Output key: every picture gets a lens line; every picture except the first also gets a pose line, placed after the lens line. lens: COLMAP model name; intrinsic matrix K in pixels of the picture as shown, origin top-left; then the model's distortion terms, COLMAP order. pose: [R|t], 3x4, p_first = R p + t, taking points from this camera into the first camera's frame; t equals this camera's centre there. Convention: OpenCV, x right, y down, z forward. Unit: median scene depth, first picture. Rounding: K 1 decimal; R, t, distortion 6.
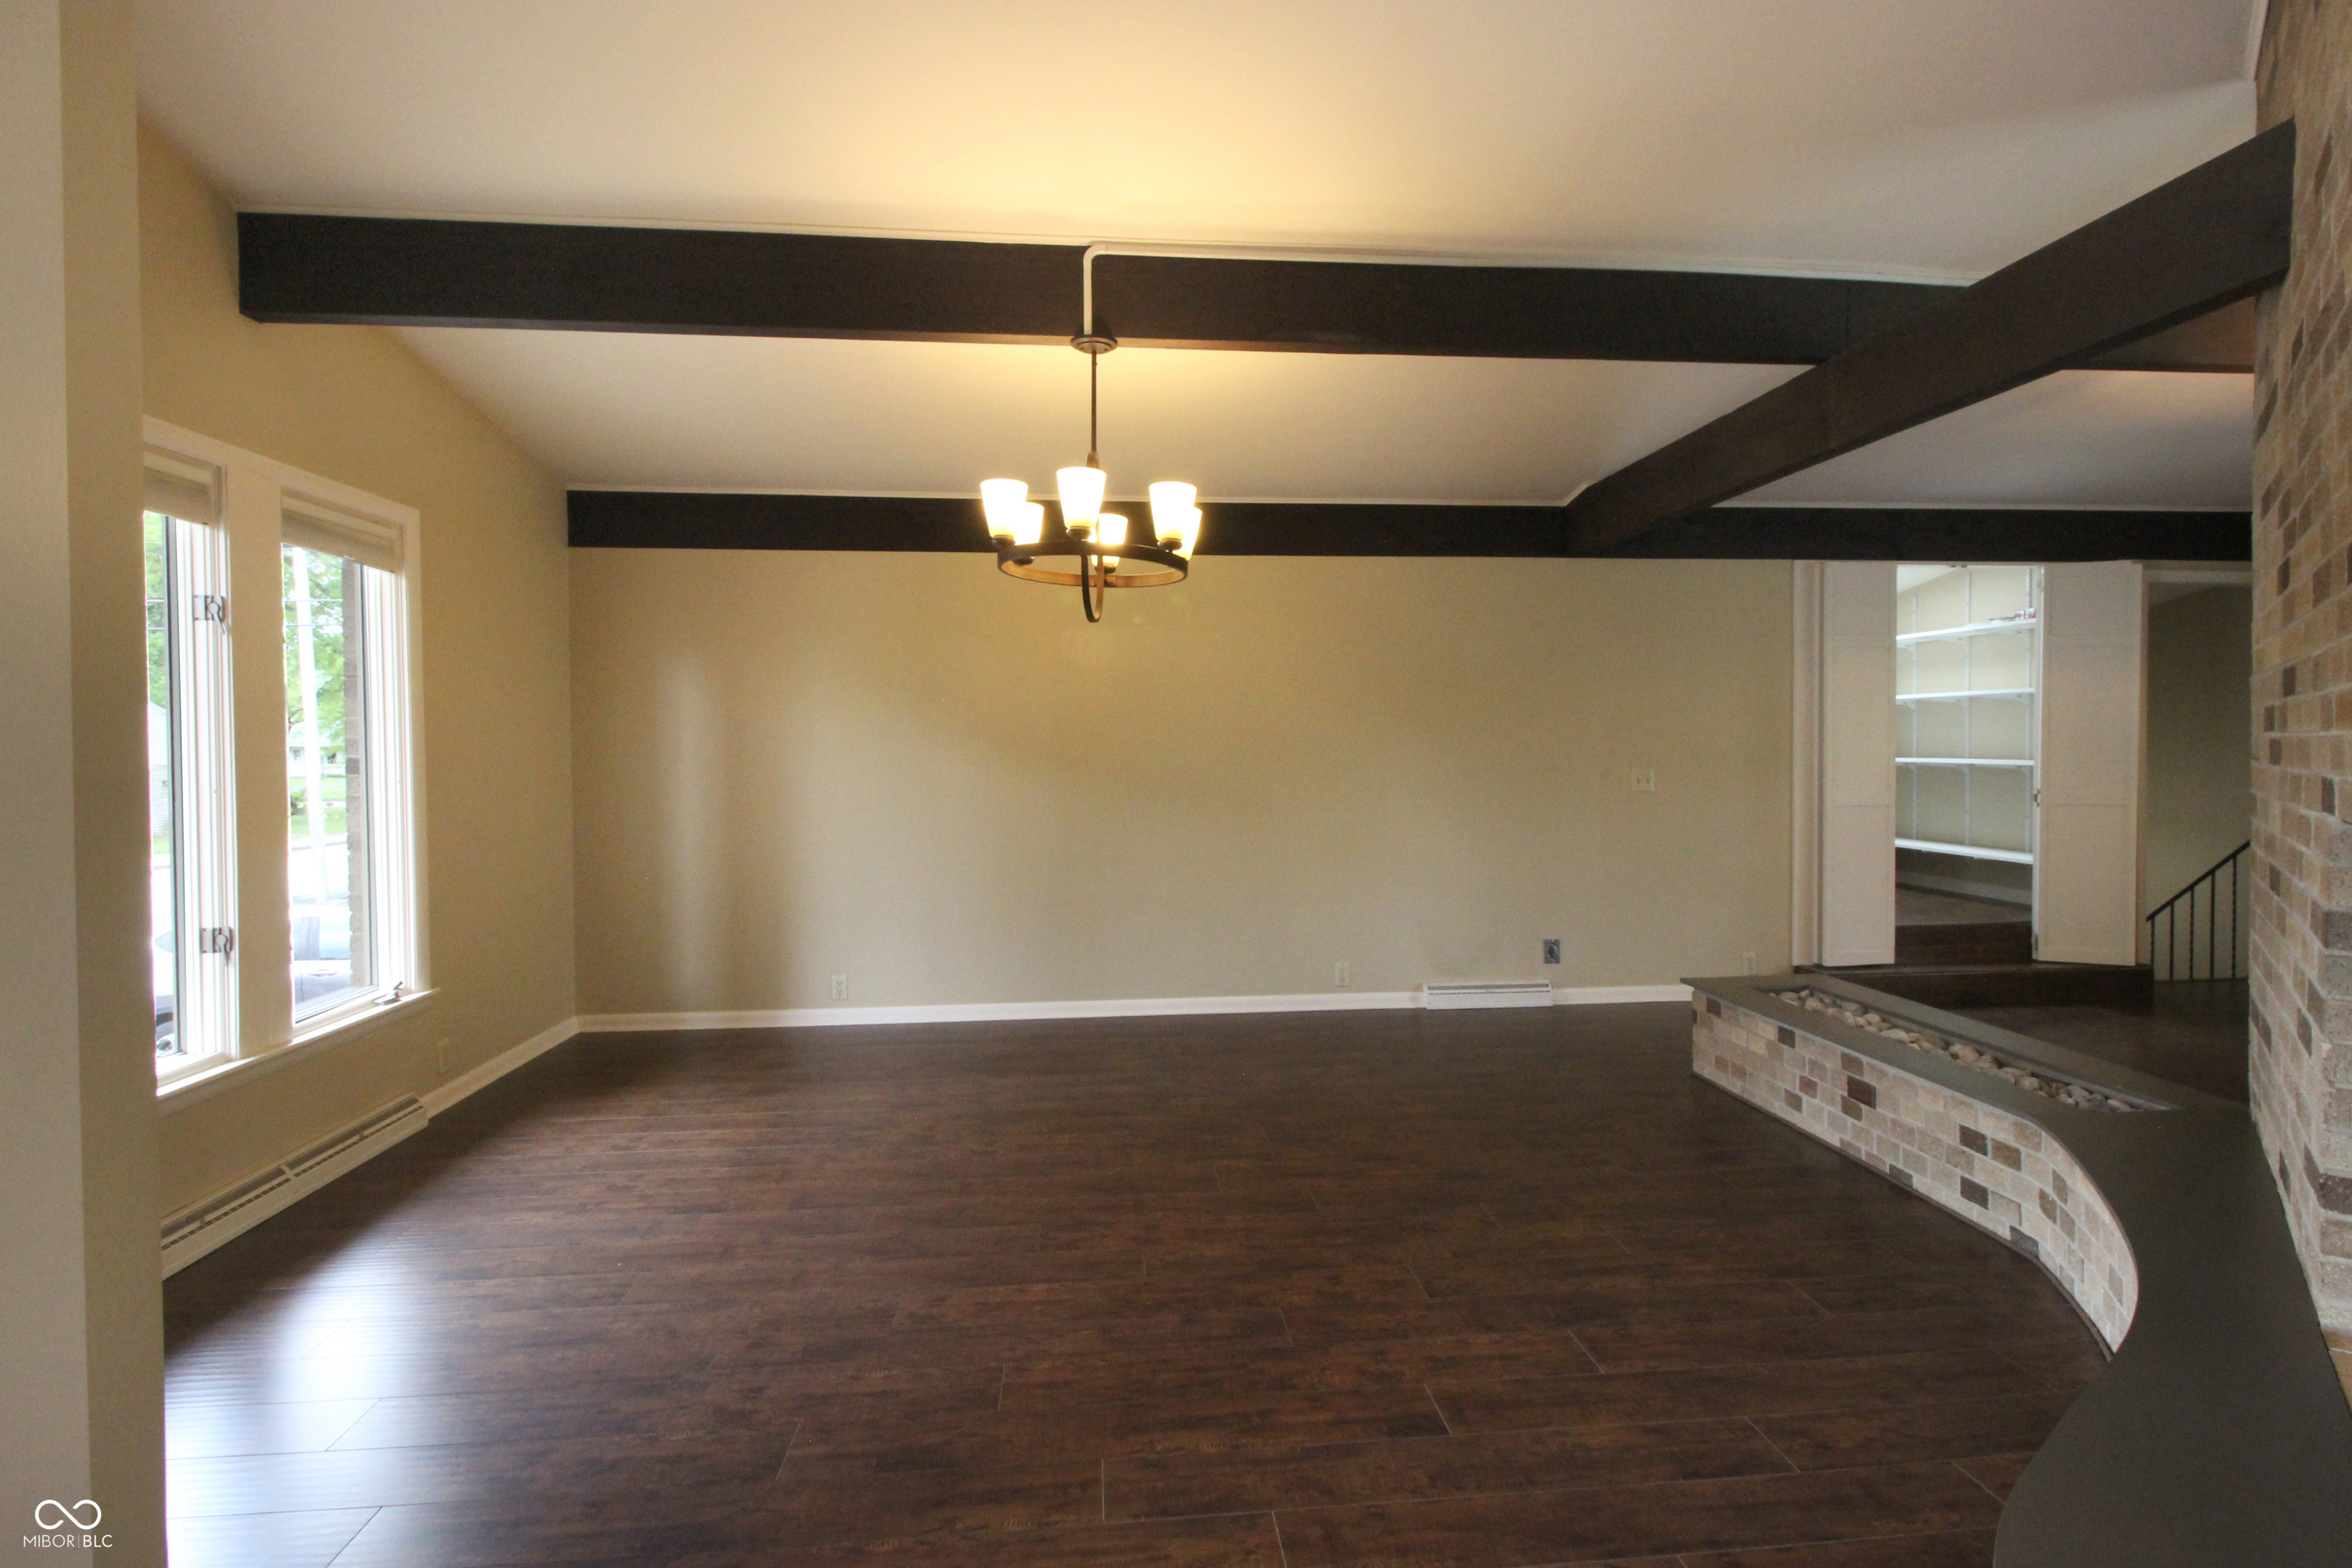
lens RADIAL K [[1092.8, 0, 1174.8], [0, 1092.8, 772.5], [0, 0, 1]] dist [-0.004204, -0.003729]
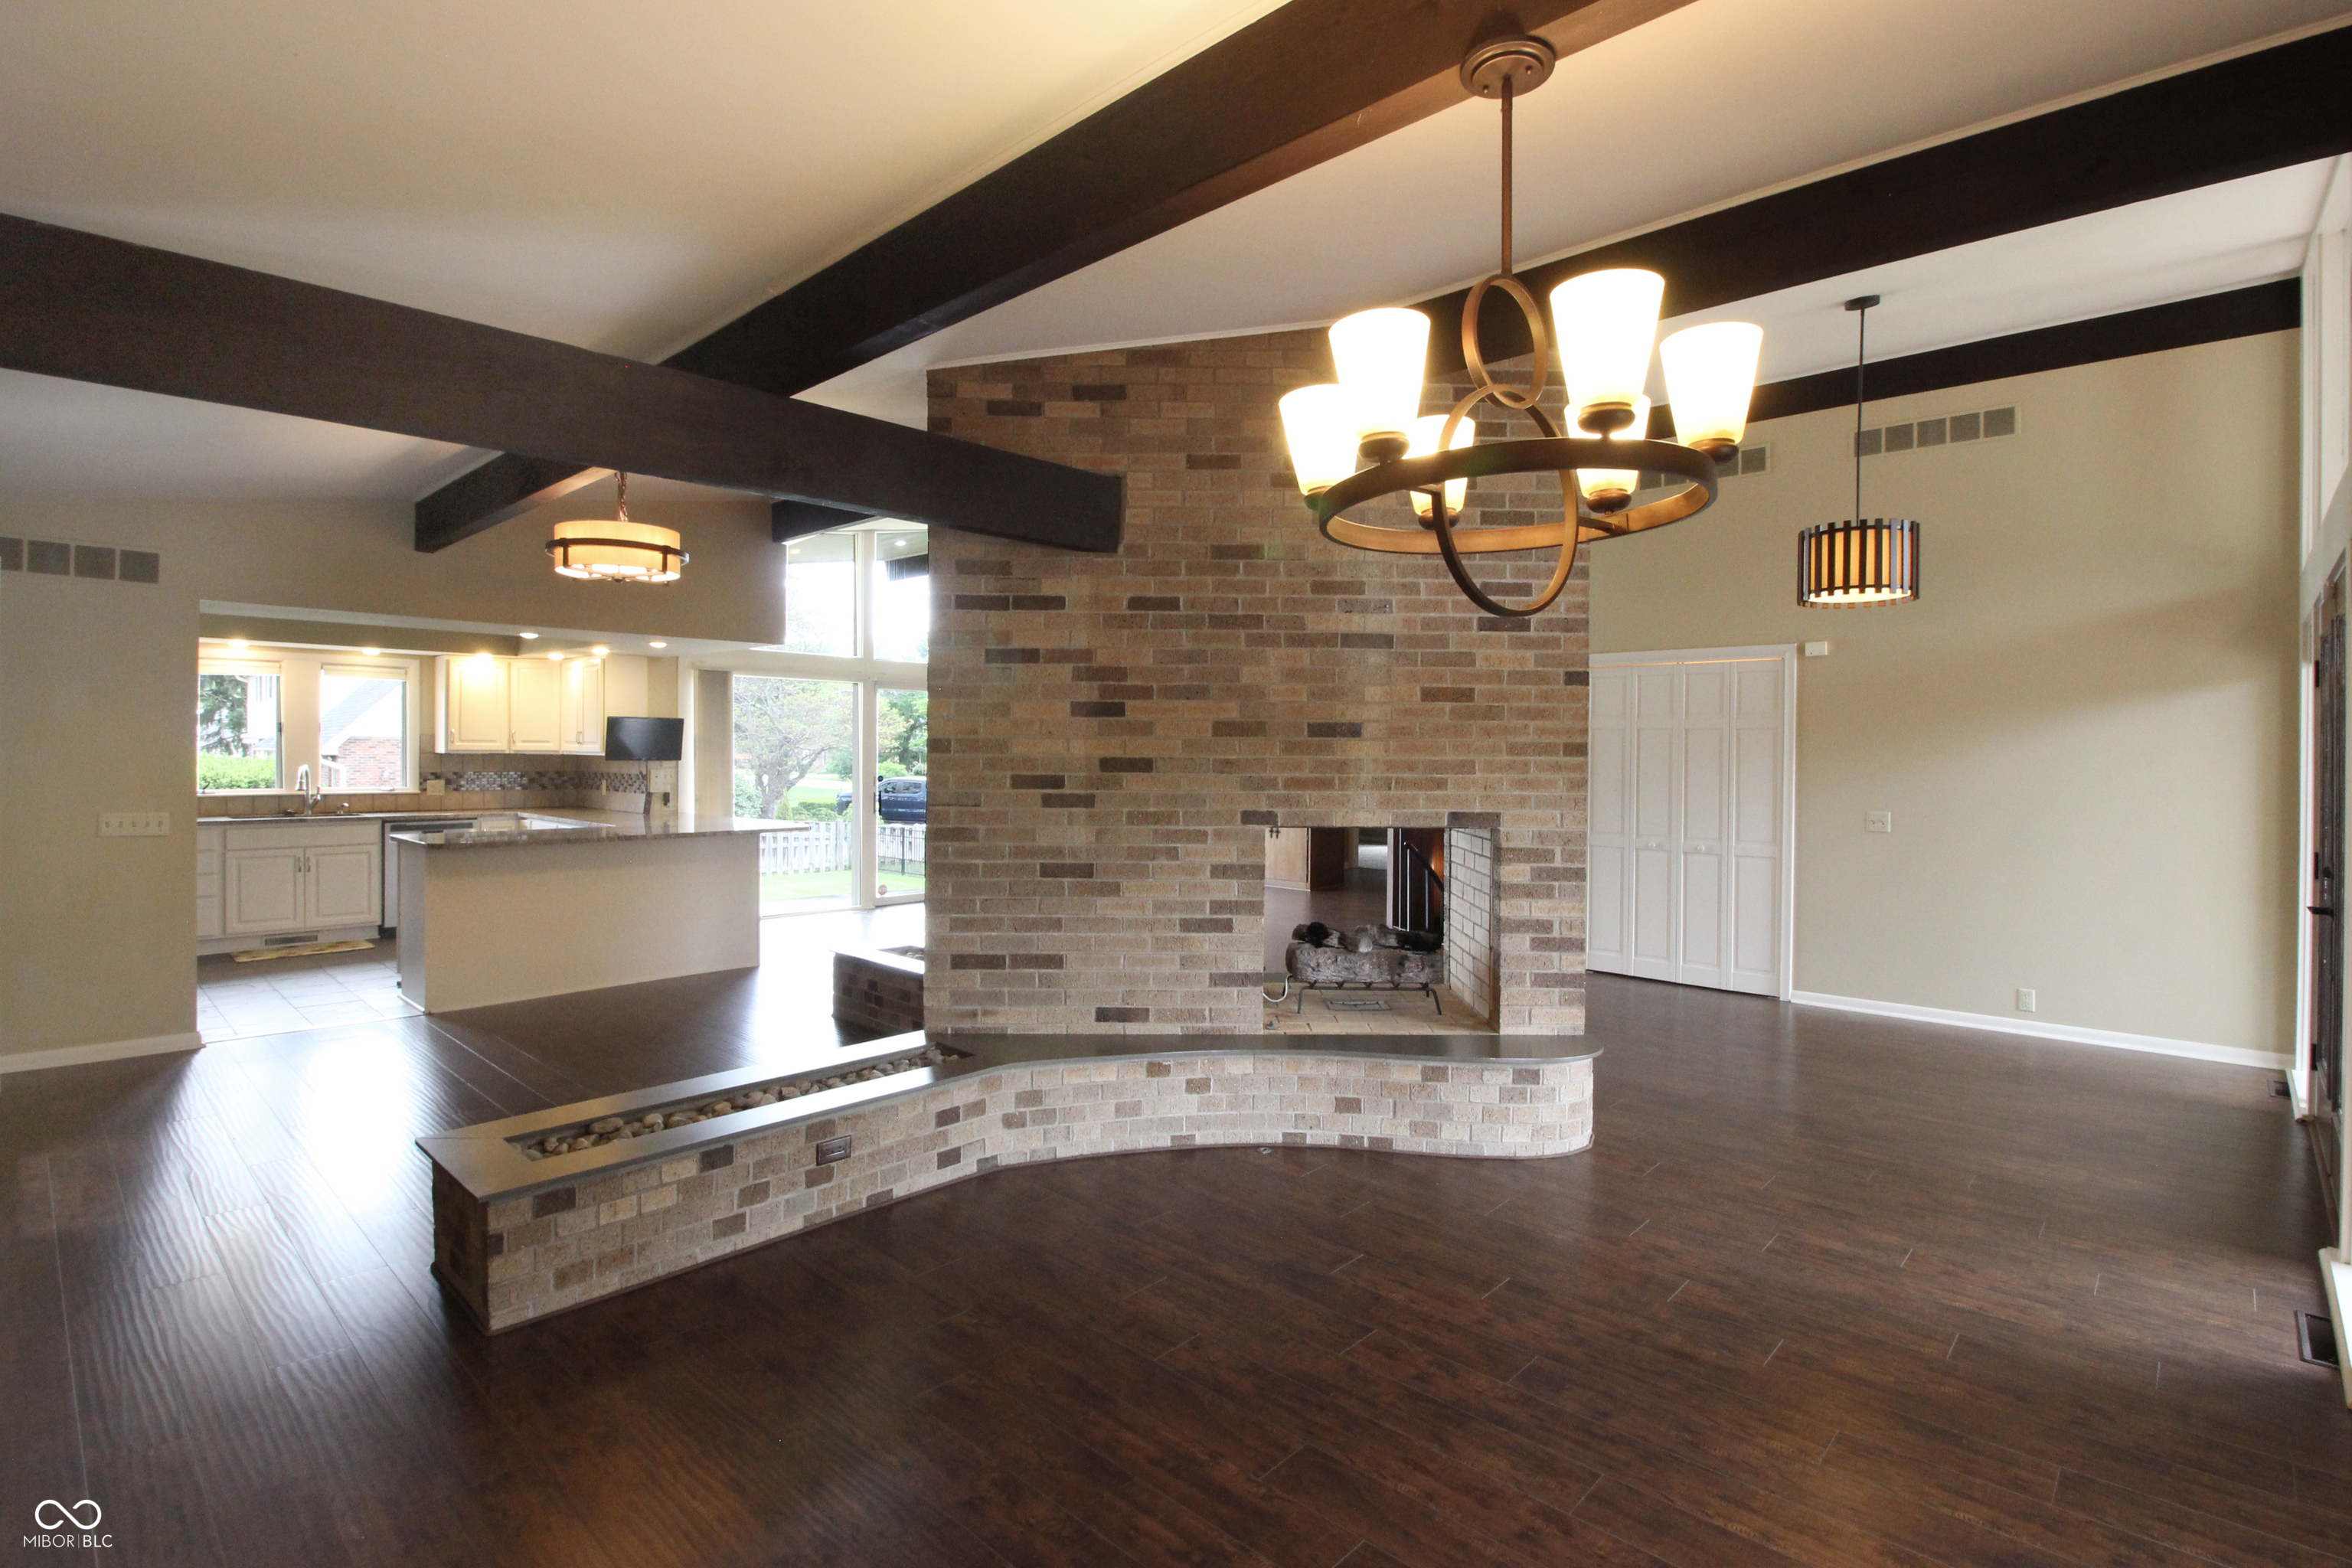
lens RADIAL K [[1092.8, 0, 1199.5], [0, 1092.8, 761.5], [0, 0, 1]] dist [-0.004204, -0.003729]
pose [[-0.671763, -0.009511, 0.740705, -0.410635], [0.013987, 0.999576, 0.025520, -0.106325], [-0.740634, 0.027504, -0.671346, 1.682314]]
